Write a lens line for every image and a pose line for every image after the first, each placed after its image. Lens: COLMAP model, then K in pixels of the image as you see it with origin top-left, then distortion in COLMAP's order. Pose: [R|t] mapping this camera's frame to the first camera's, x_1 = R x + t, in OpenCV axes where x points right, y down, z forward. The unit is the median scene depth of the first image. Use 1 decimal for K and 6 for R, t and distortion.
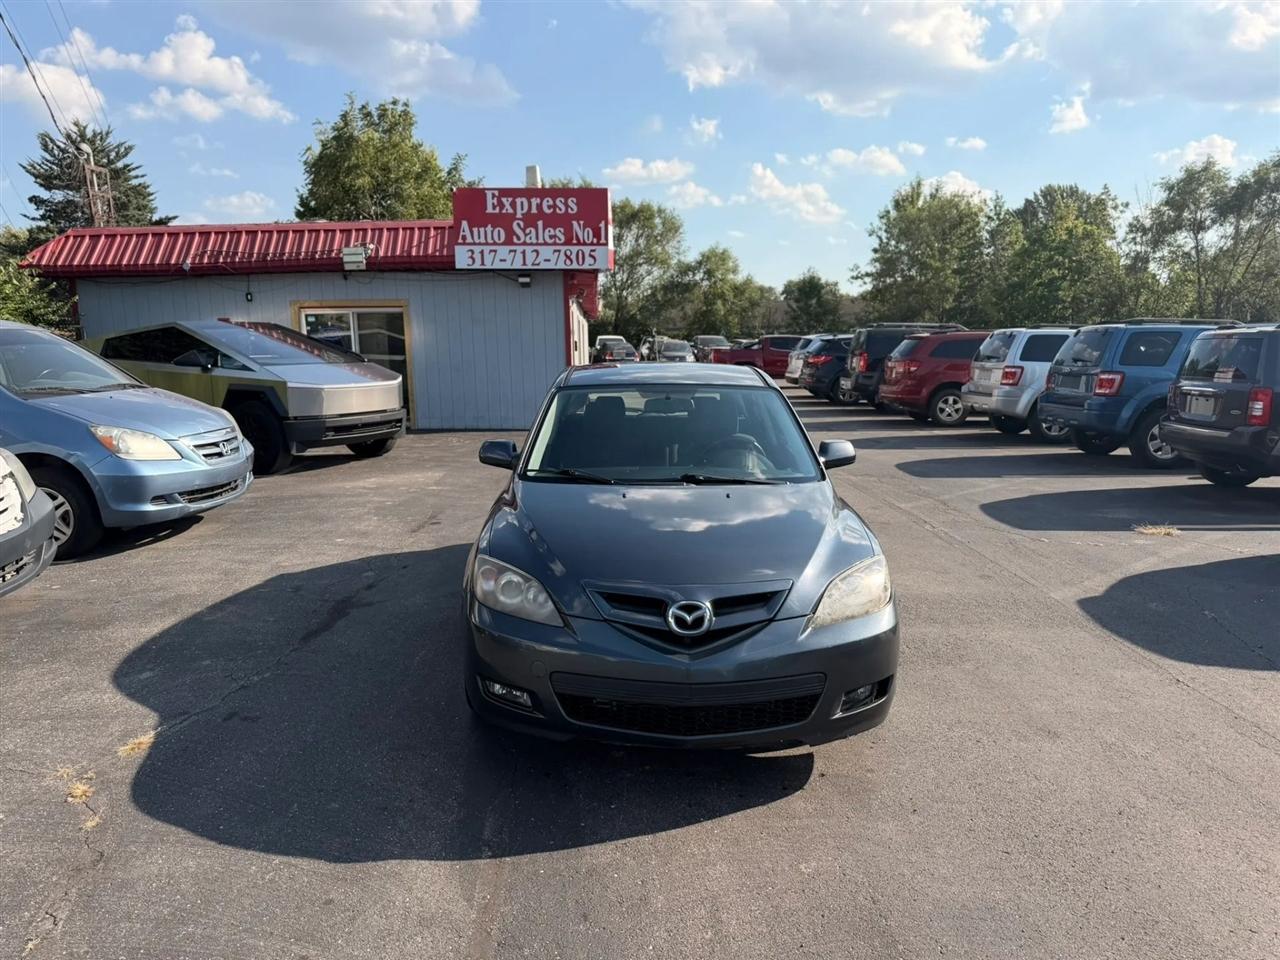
lens RADIAL K [[903.9, 0, 636.5], [0, 903.9, 497.7], [0, 0, 1]] dist [0.025681, -0.035283]
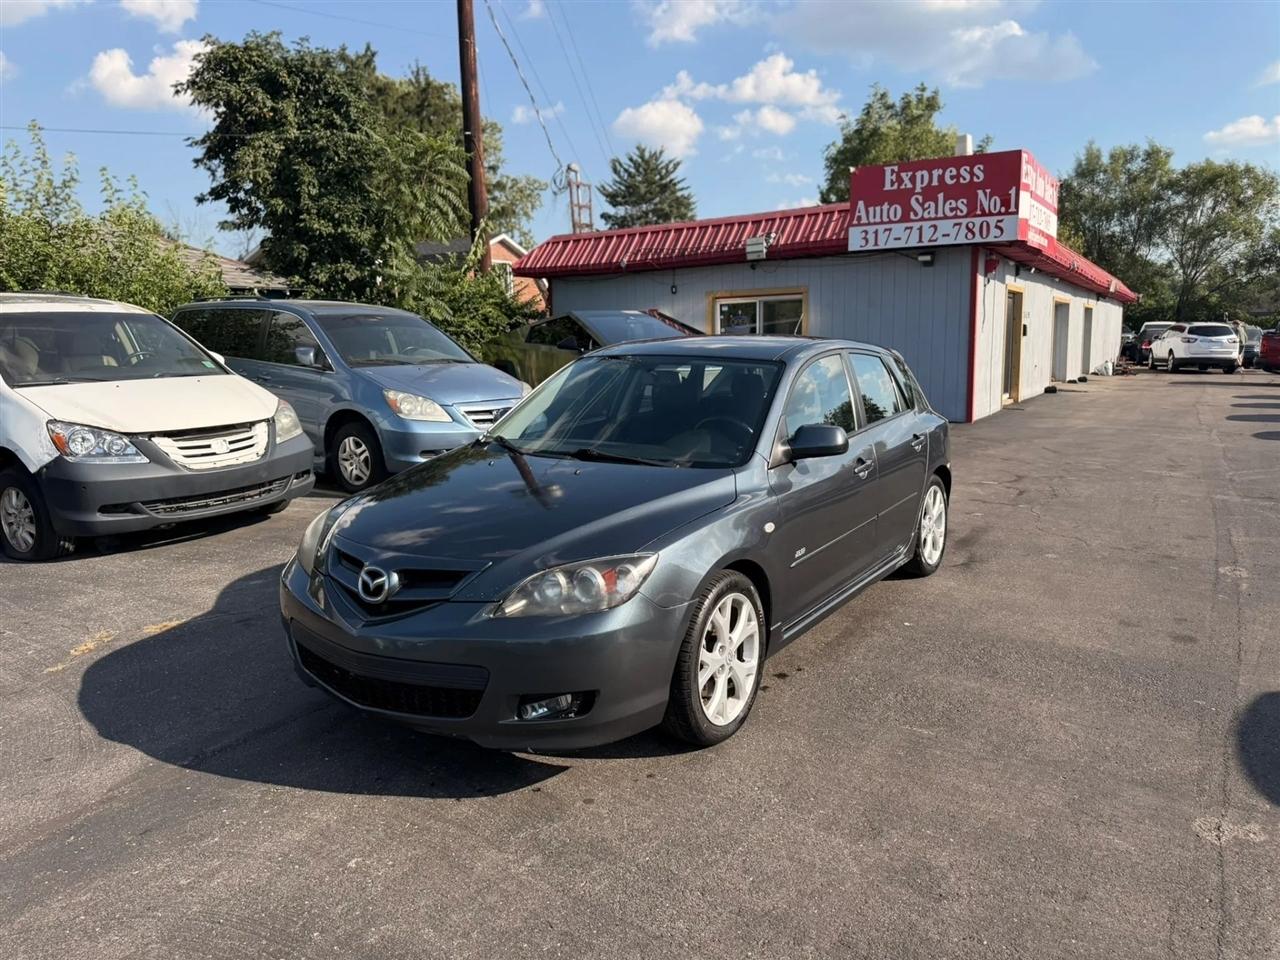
lens RADIAL K [[903.9, 0, 644.4], [0, 903.9, 492.1], [0, 0, 1]] dist [0.025681, -0.035283]
pose [[0.833212, 0.090538, -0.545491, 0.171864], [-0.089851, 0.995562, 0.027995, -0.003016], [0.545605, 0.025687, 0.837649, 0.073450]]
